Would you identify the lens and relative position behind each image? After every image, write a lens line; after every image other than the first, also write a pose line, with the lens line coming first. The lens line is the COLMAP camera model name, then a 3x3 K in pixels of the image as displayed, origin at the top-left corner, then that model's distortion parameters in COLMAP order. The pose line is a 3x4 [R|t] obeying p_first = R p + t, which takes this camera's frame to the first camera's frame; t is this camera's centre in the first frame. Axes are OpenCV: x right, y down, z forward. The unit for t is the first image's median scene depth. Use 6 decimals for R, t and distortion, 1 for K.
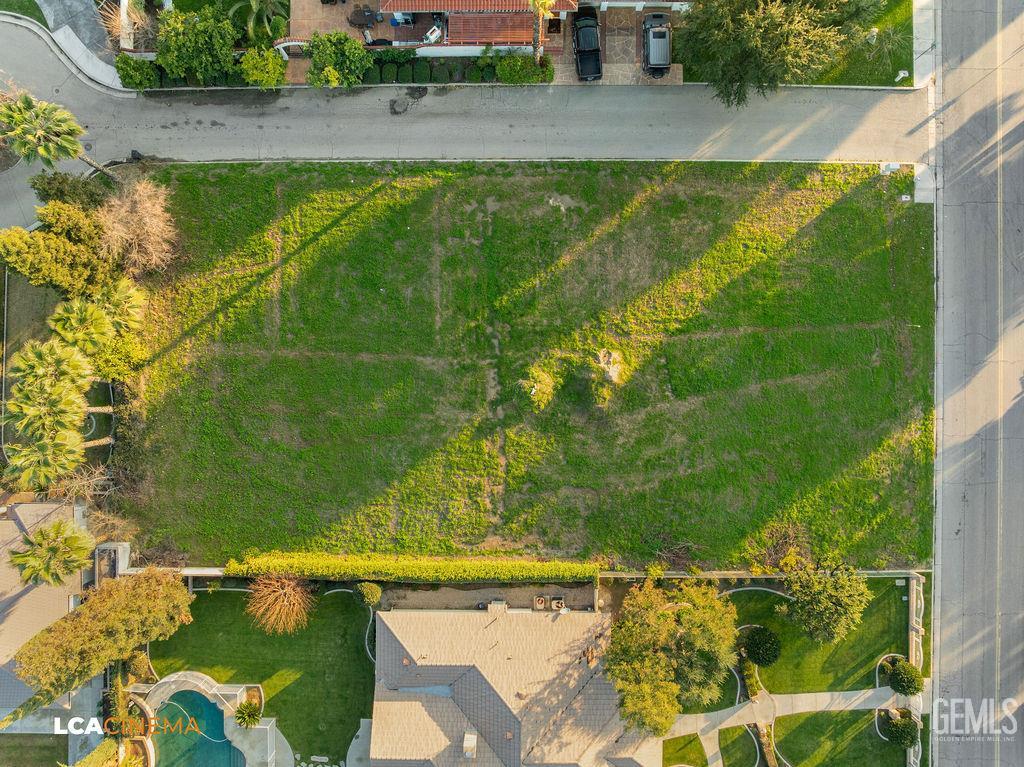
lens RADIAL K [[715.7, 0, 512.0], [0, 715.7, 383.5], [0, 0, 1]] dist [-0.040189, 0.007198]
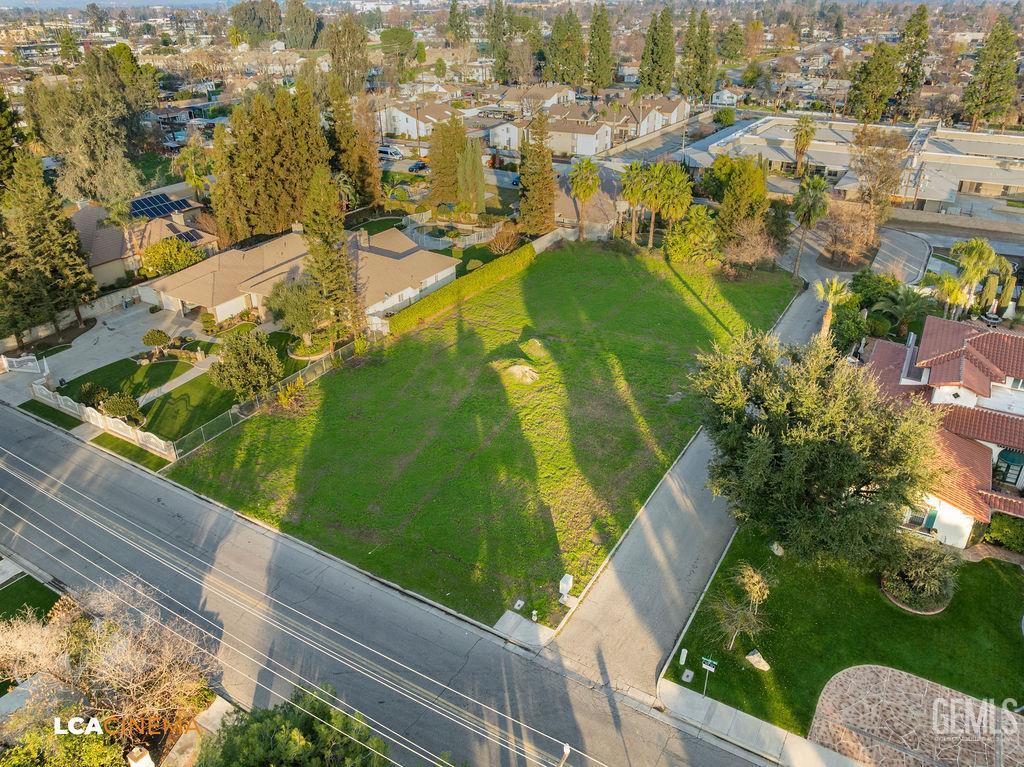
lens RADIAL K [[742.9, 0, 501.8], [0, 742.9, 384.2], [0, 0, 1]] dist [-0.042390, -0.006218]
pose [[-0.517324, 0.416822, -0.747419, 1.035197], [-0.855638, -0.235466, 0.460912, -0.541593], [0.016127, 0.877961, 0.478461, 0.441942]]
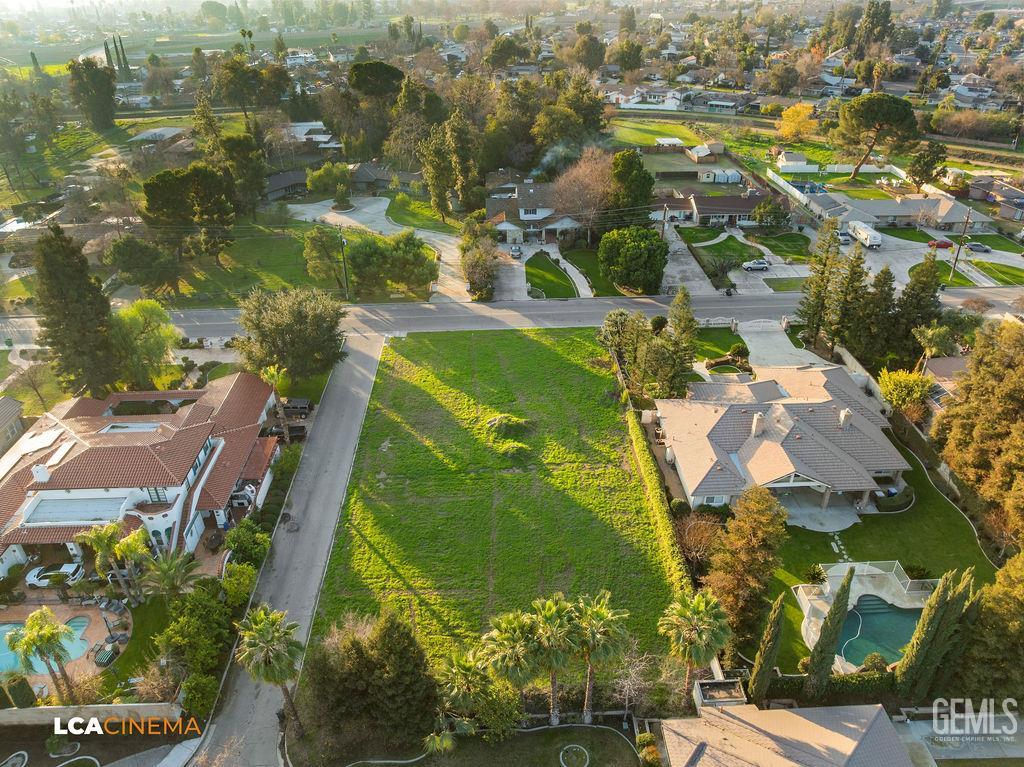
lens RADIAL K [[724.1, 0, 512.0], [0, 724.1, 383.5], [0, 0, 1]] dist [-0.037474, -0.007553]
pose [[-0.036986, -0.499618, 0.865456, -1.157345], [0.999120, -0.035617, 0.022137, -0.024246], [0.019765, 0.865513, 0.500496, 0.153976]]
